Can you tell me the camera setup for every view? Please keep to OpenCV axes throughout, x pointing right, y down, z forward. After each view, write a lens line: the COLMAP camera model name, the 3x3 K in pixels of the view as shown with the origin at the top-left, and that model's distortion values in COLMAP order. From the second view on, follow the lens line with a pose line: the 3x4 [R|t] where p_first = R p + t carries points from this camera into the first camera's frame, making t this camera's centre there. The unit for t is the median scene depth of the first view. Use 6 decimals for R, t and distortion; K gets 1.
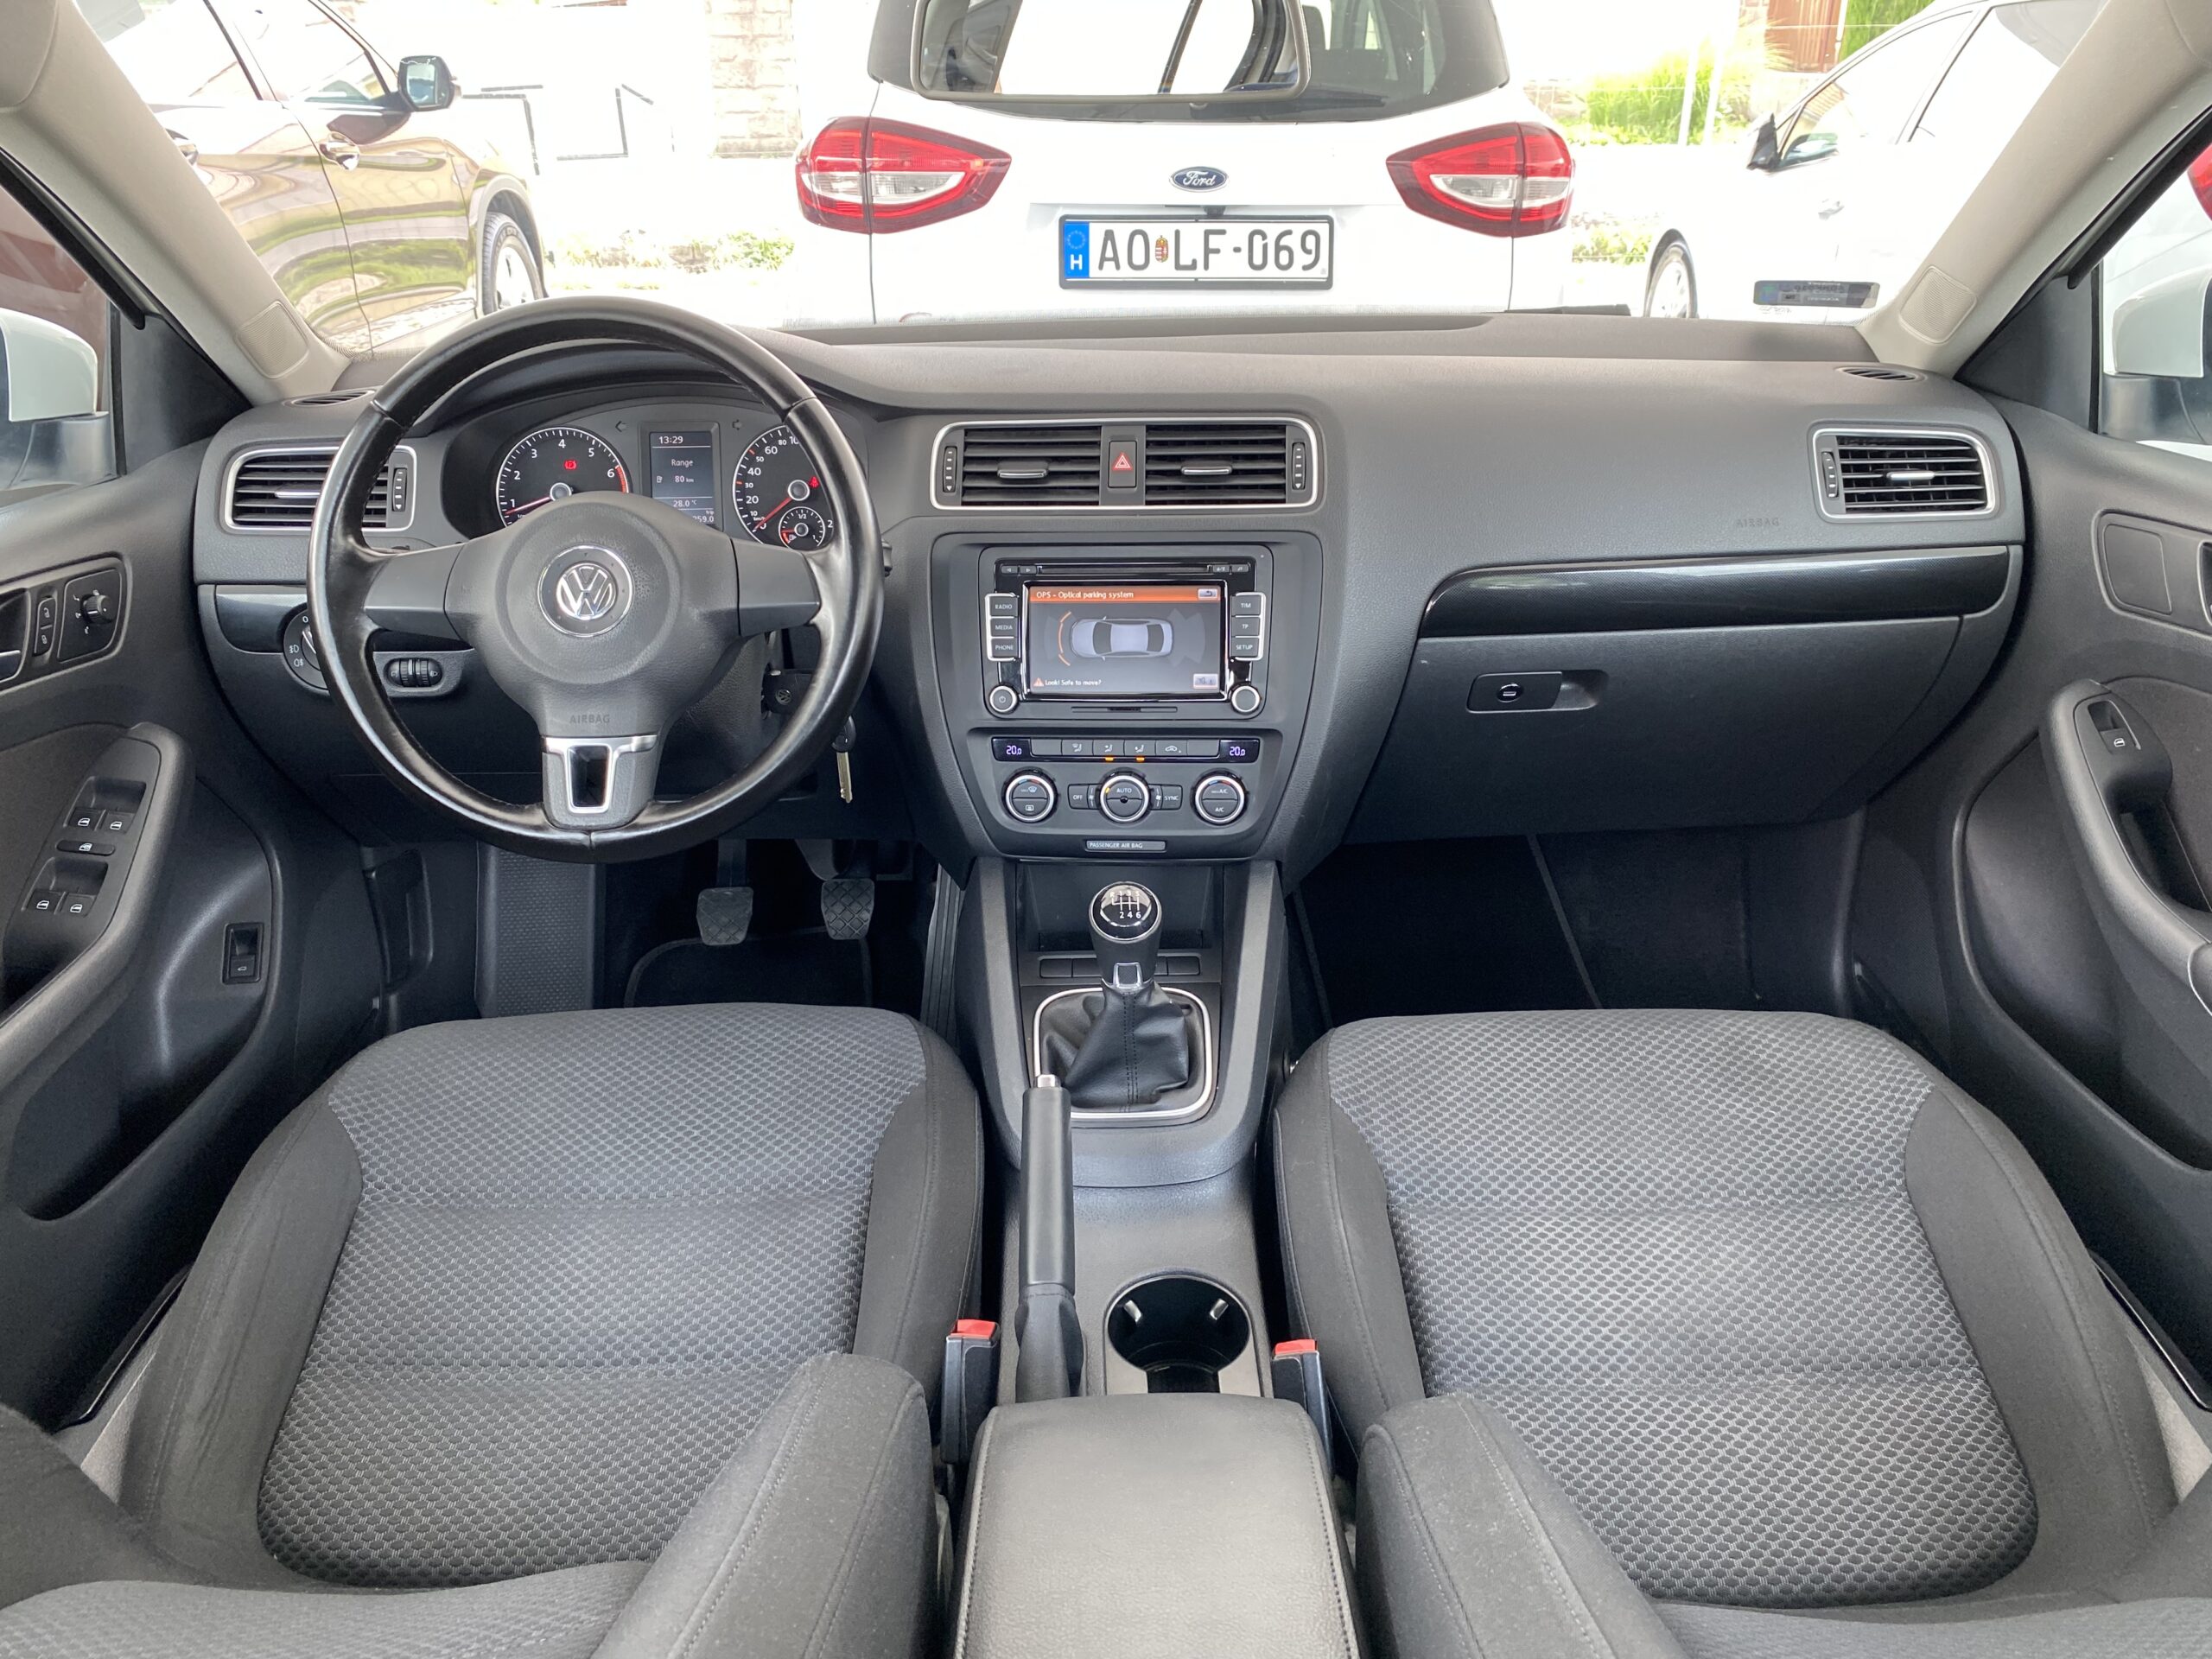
lens RADIAL K [[1680.8, 0, 1116.1], [0, 1680.8, 825.9], [0, 0, 1]] dist [0.015763, -0.019747]
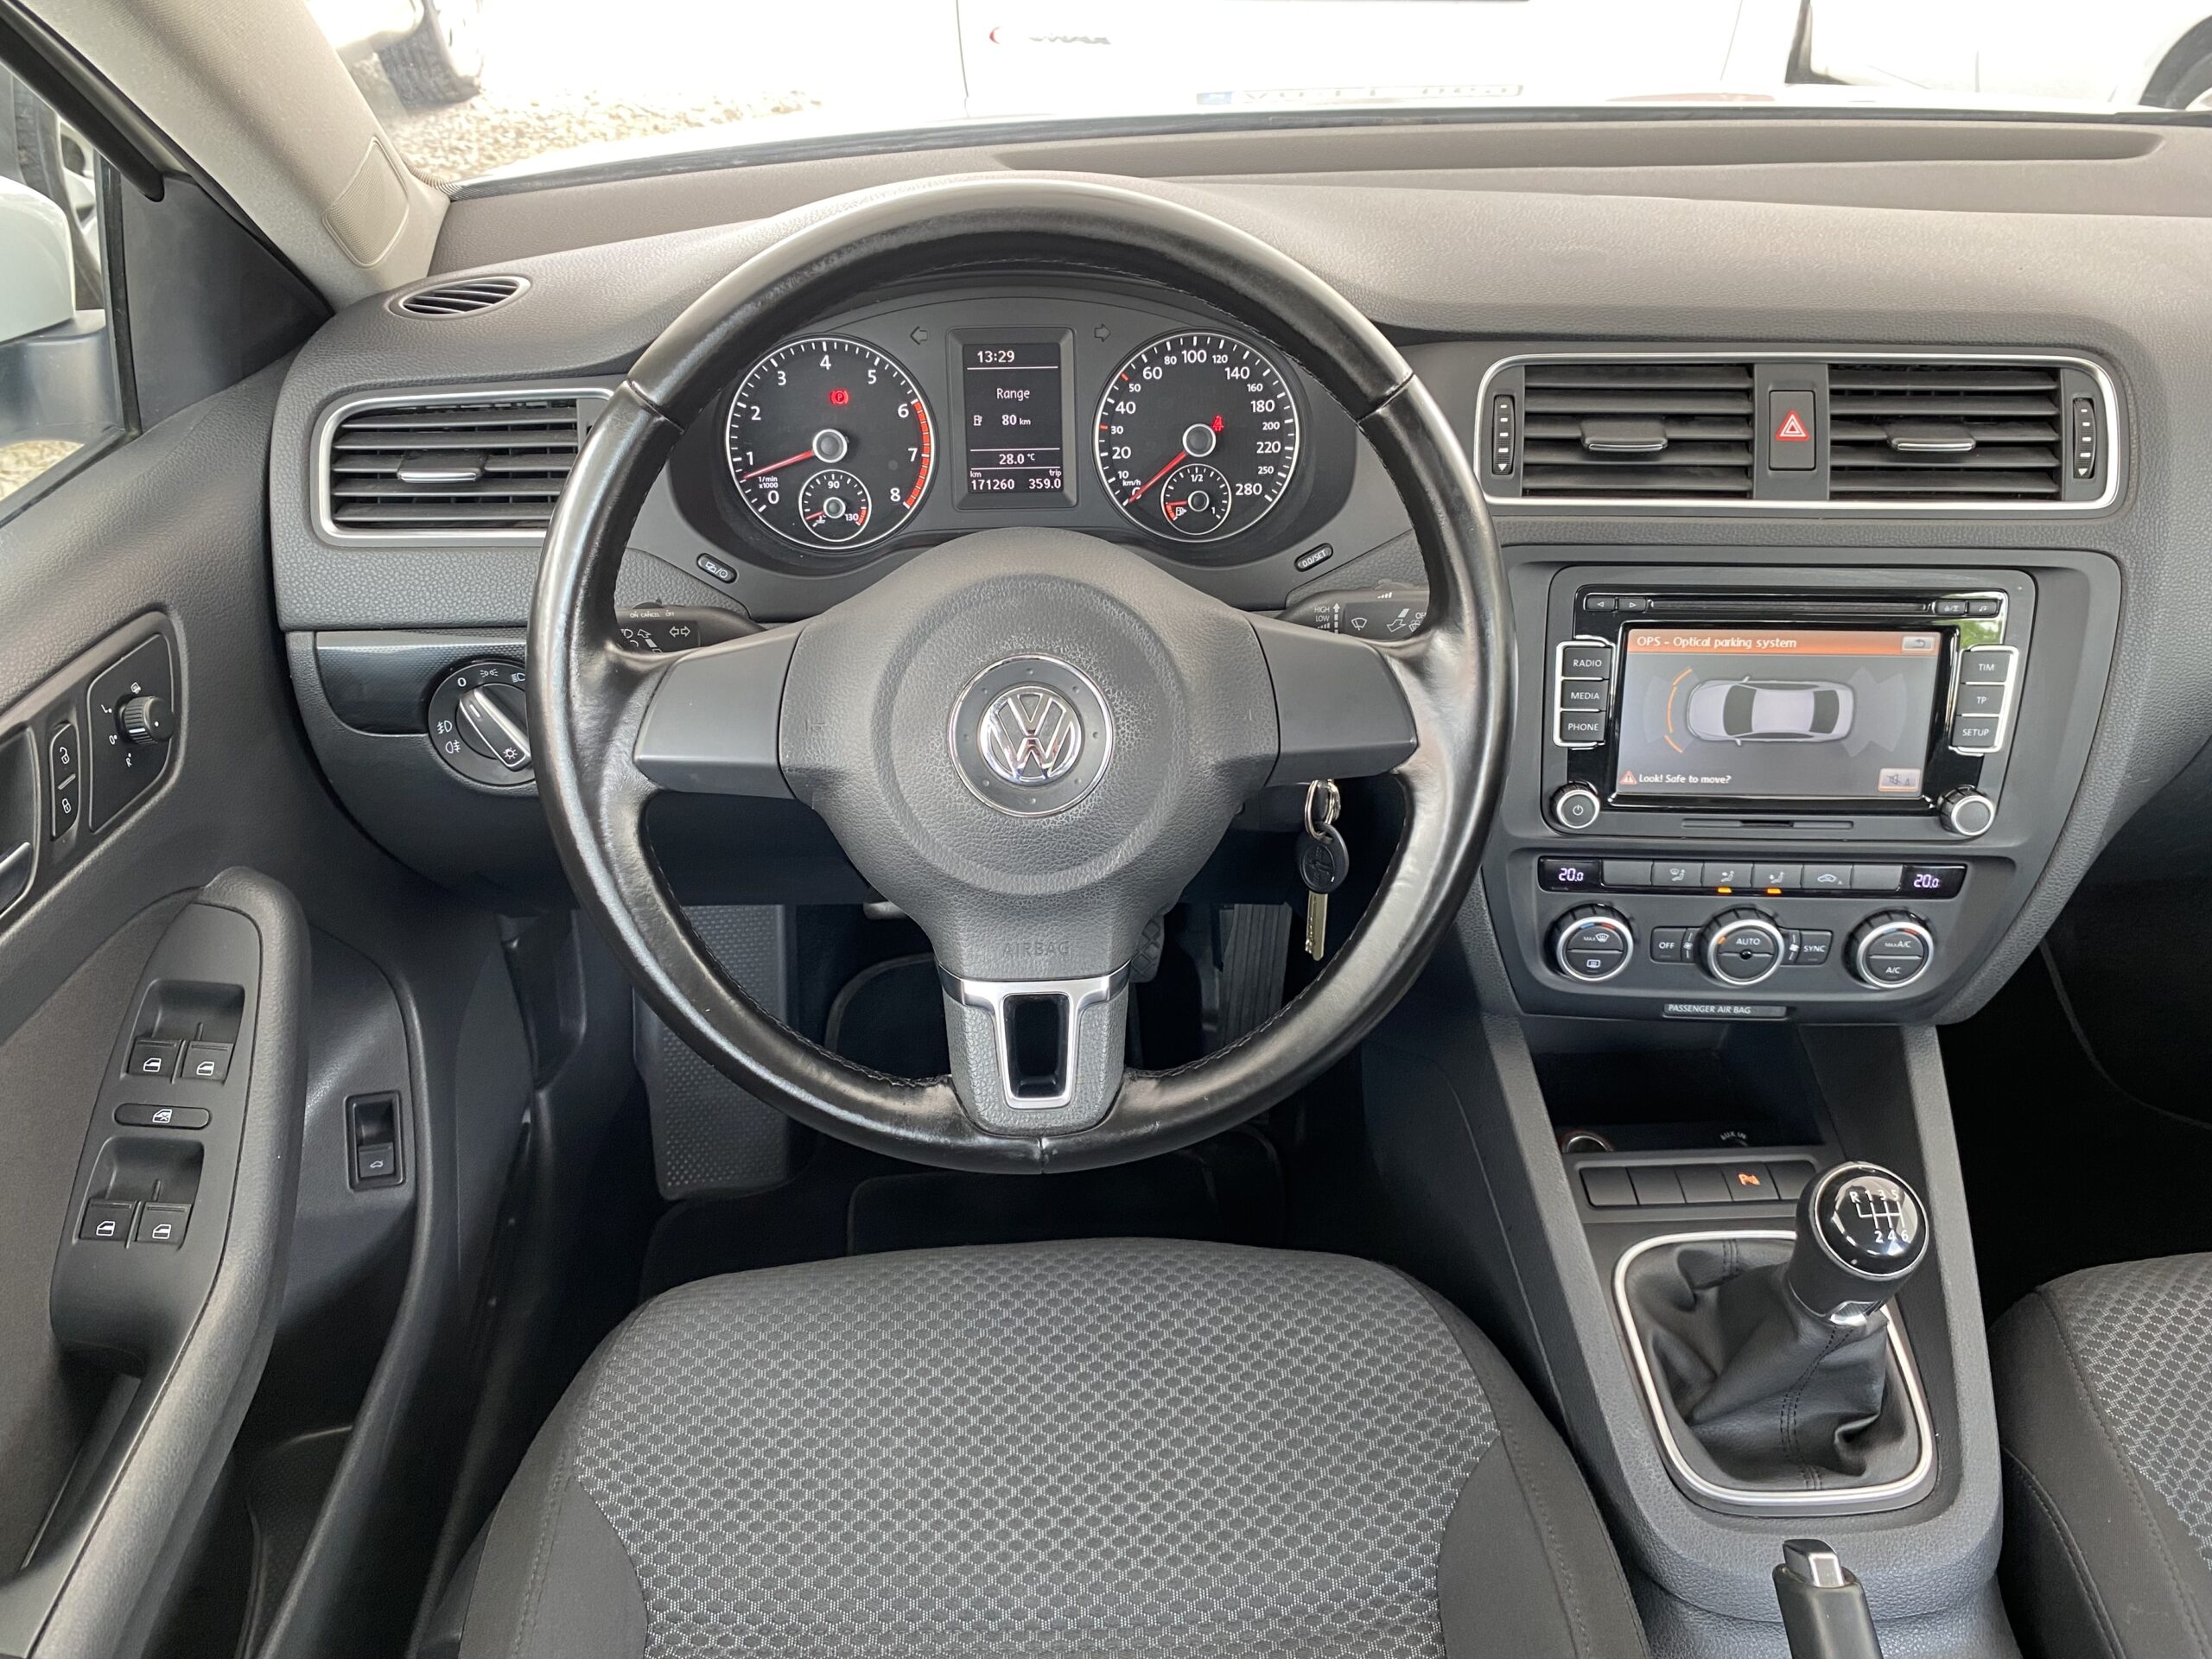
lens RADIAL K [[1680.8, 0, 1096.9], [0, 1680.8, 835.6], [0, 0, 1]] dist [0.015763, -0.019747]
pose [[0.999806, -0.004933, 0.019055, -0.261219], [0.001634, 0.985544, 0.169414, -0.173374], [-0.019615, -0.169350, 0.985361, 0.376409]]
